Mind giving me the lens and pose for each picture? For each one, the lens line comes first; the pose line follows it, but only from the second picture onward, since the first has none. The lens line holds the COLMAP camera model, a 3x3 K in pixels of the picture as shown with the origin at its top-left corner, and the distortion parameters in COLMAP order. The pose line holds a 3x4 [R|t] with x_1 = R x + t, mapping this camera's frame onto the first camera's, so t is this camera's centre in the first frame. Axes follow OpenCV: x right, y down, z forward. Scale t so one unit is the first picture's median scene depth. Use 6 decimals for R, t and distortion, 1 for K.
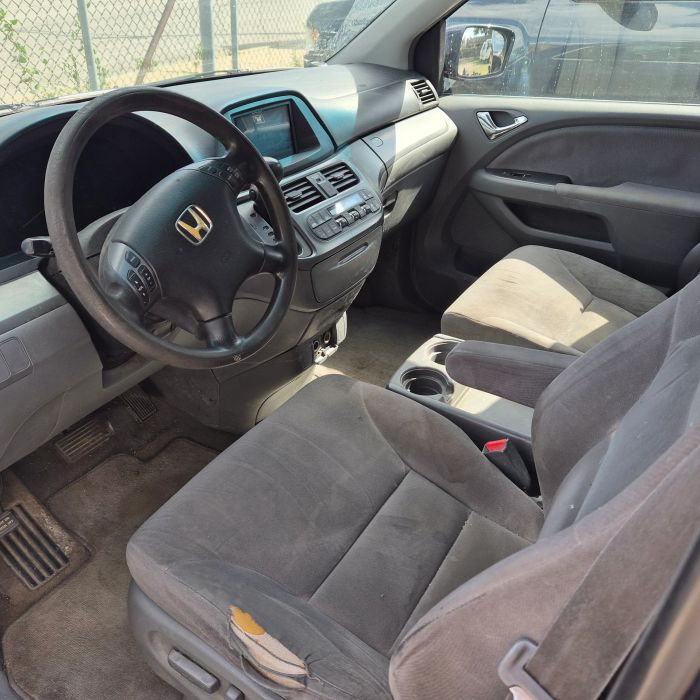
lens RADIAL K [[621.2, 0, 350.0], [0, 621.2, 350.0], [0, 0, 1]] dist [0.097125, -0.091140]
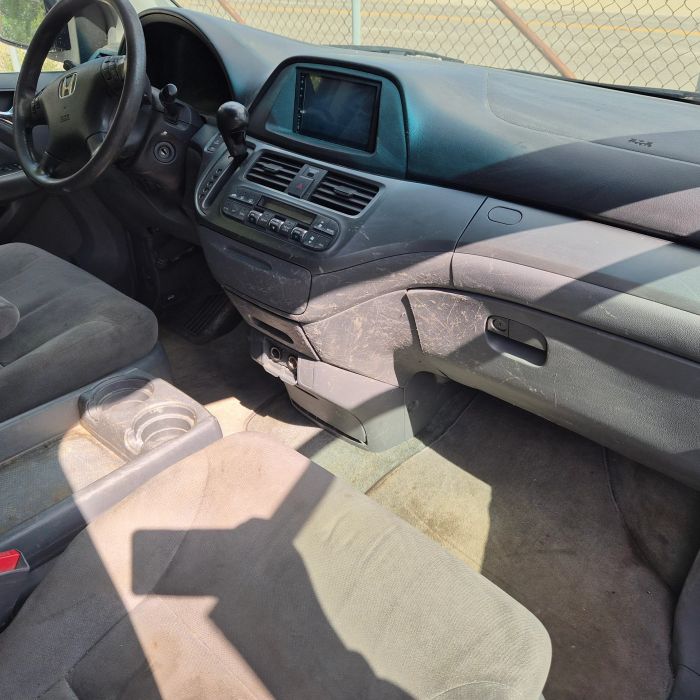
lens RADIAL K [[621.2, 0, 350.0], [0, 621.2, 350.0], [0, 0, 1]] dist [0.097125, -0.091140]
pose [[-0.158871, 0.508554, -0.846246, 0.701463], [-0.549865, 0.666318, 0.503656, -0.535000], [0.820005, 0.545338, 0.173778, 0.998118]]
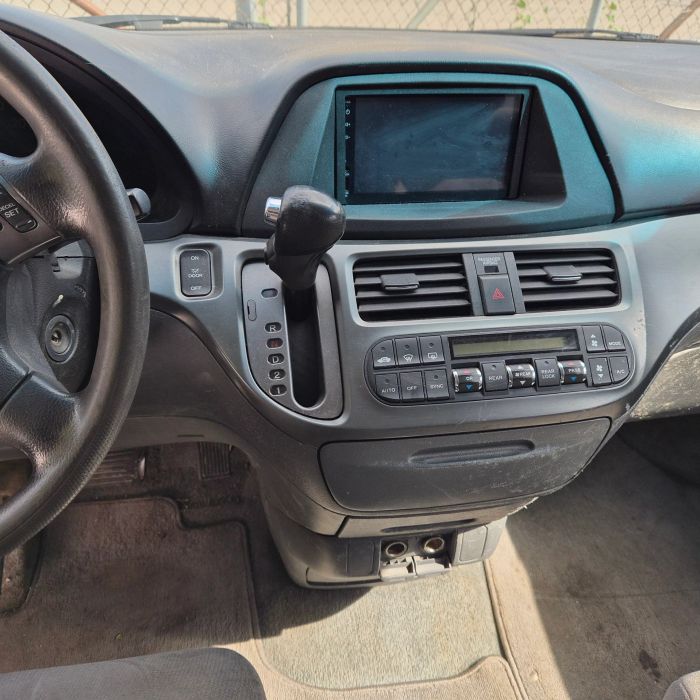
lens RADIAL K [[621.2, 0, 350.0], [0, 621.2, 350.0], [0, 0, 1]] dist [0.097125, -0.091140]
pose [[0.675942, 0.443469, -0.588590, 0.167124], [-0.423921, 0.887289, 0.181686, -0.252309], [0.602821, 0.126706, 0.787751, 0.576357]]
